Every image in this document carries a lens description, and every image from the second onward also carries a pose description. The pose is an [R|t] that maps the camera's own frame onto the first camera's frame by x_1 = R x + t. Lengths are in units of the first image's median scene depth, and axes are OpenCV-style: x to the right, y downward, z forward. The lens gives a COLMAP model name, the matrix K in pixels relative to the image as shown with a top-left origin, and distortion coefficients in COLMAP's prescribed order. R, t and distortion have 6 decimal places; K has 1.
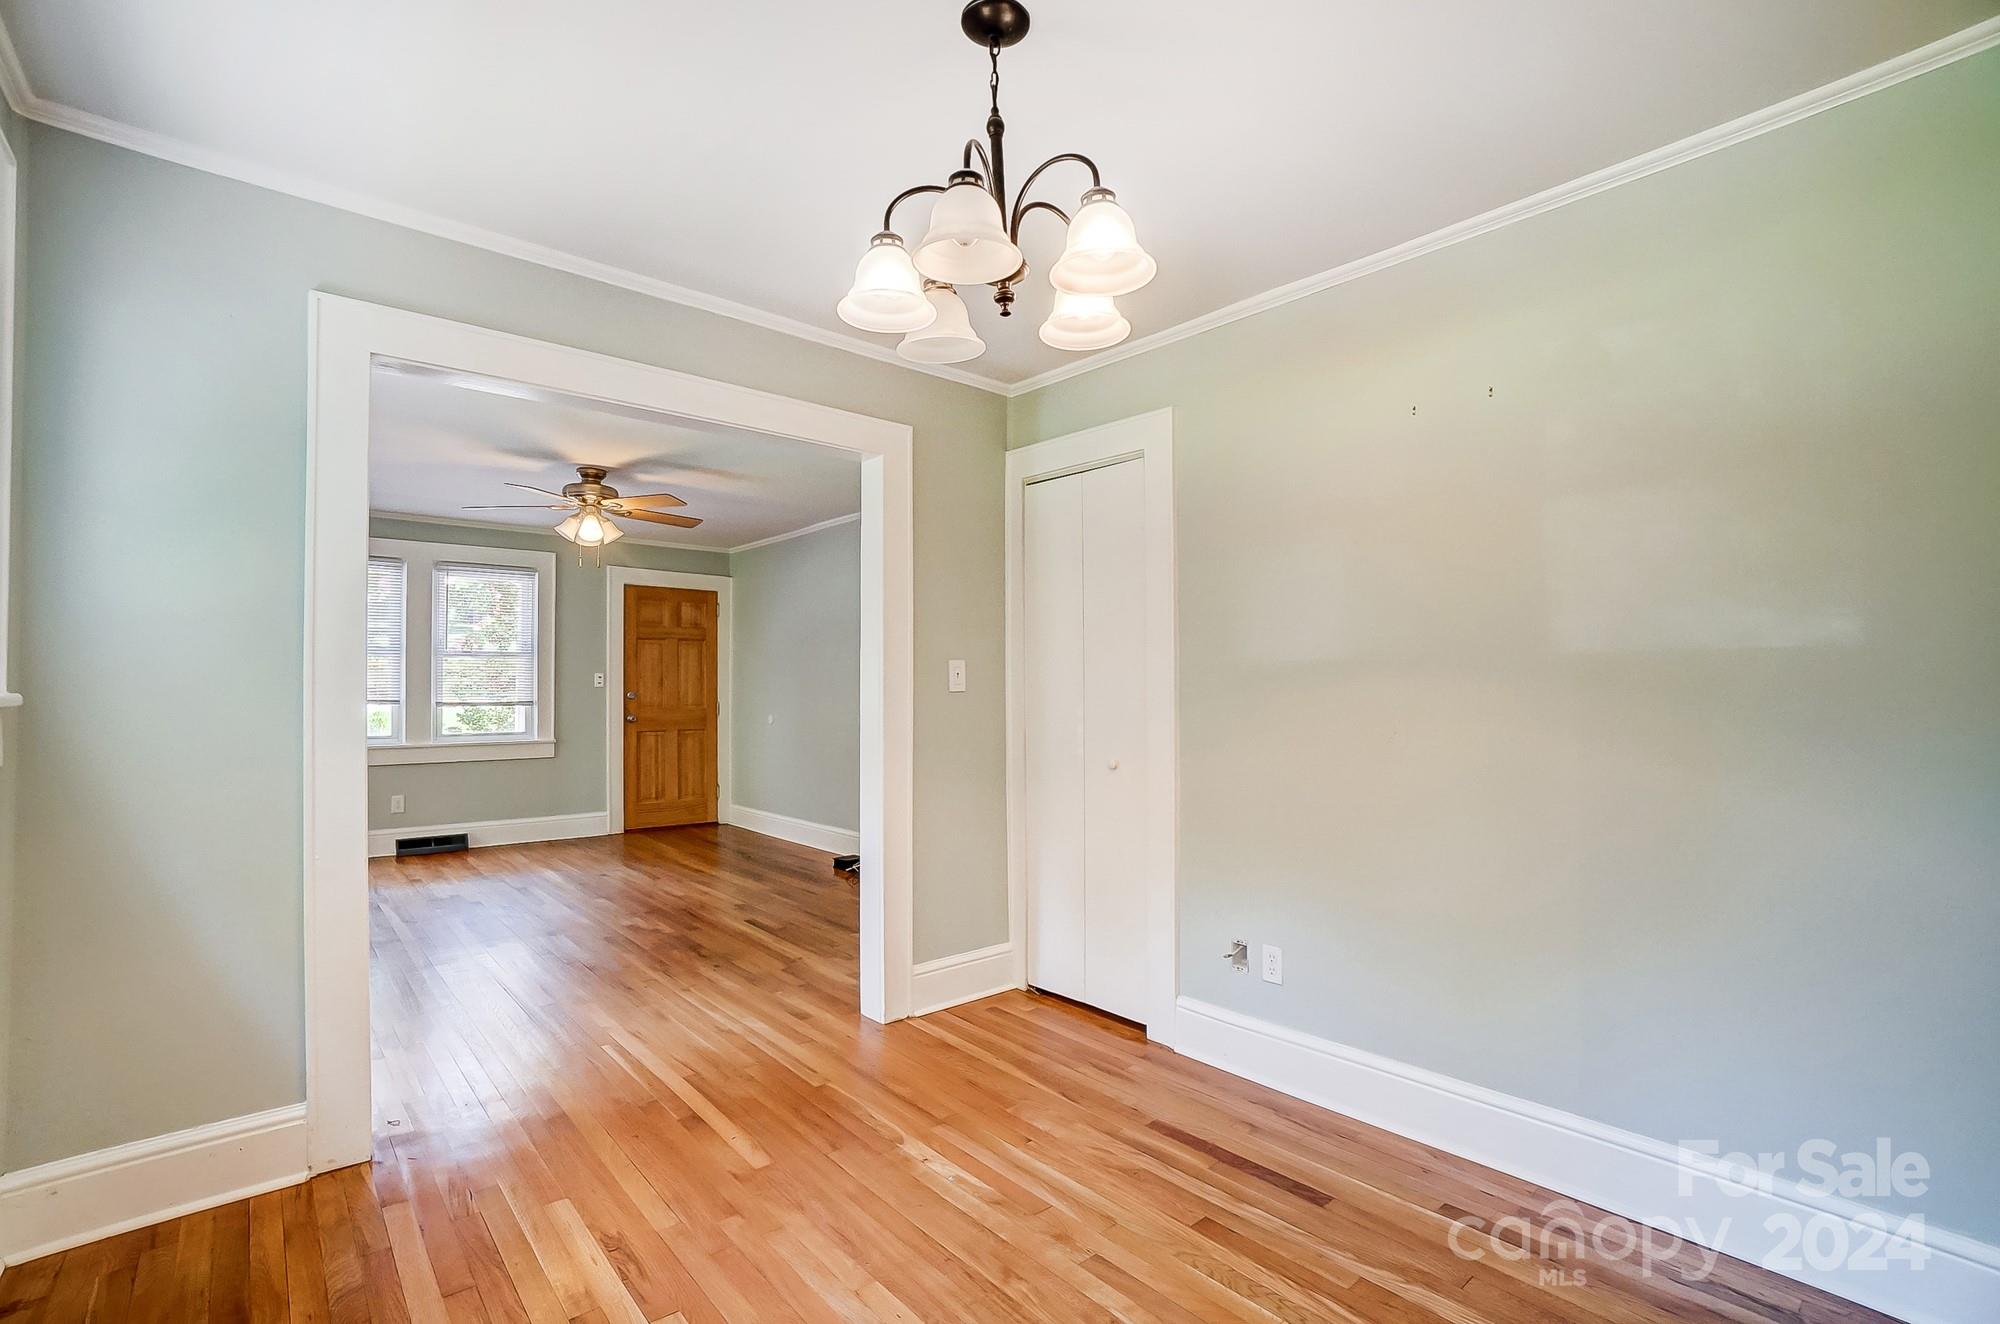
lens RADIAL K [[905.2, 0, 1010.4], [0, 905.2, 665.1], [0, 0, 1]] dist [-0.034254, 0.006915]
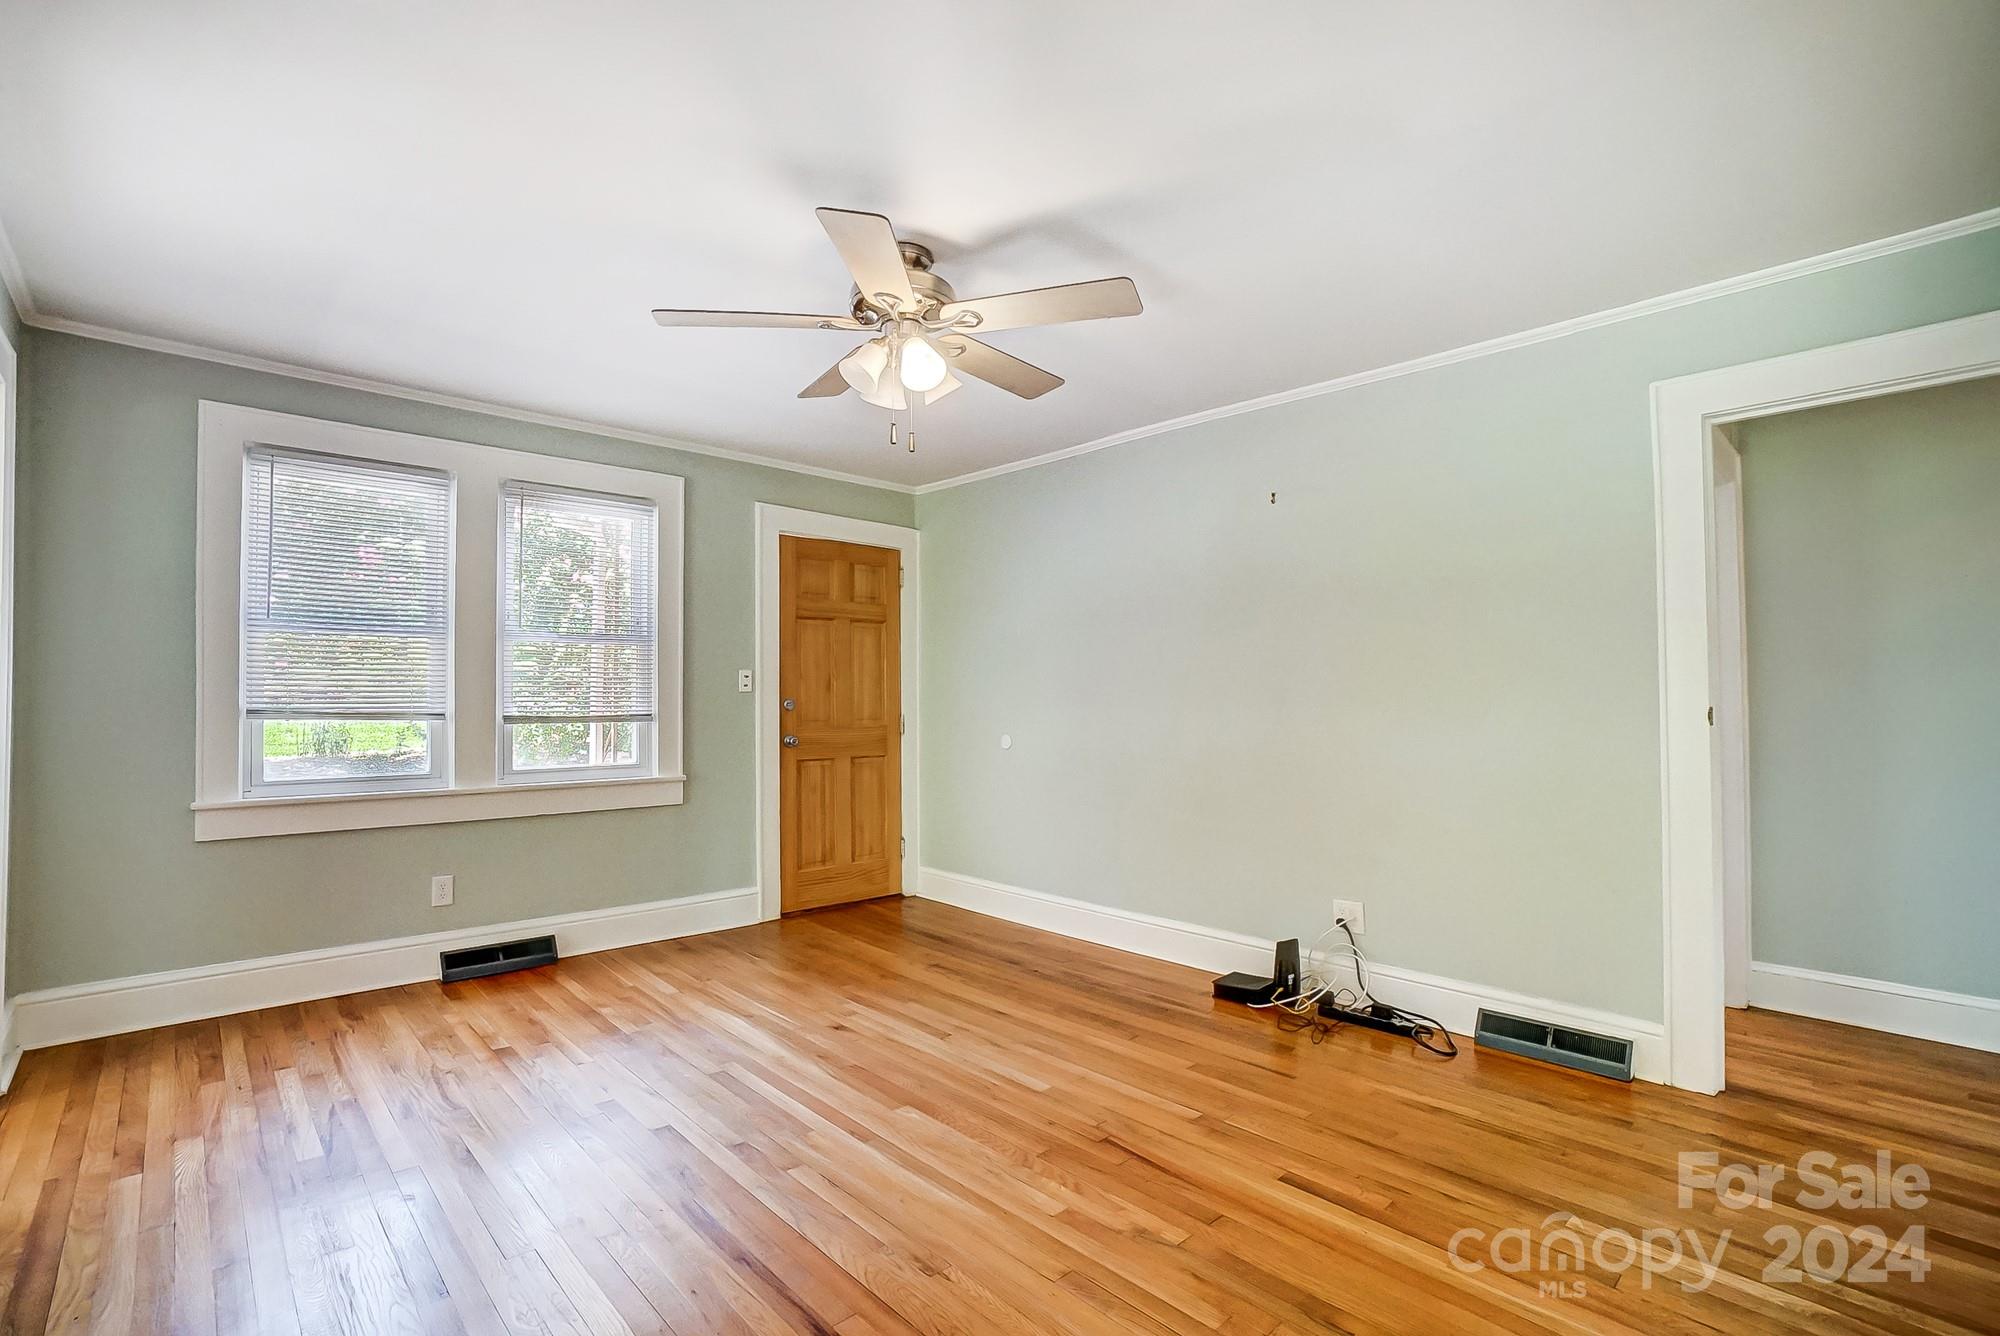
lens RADIAL K [[916.7, 0, 992.0], [0, 916.7, 678.1], [0, 0, 1]] dist [-0.019358, -0.000411]
pose [[0.999545, 0.002617, 0.030039, -0.300345], [-0.002728, 0.999990, 0.003674, 0.011890], [-0.030029, -0.003754, 0.999542, 0.342882]]
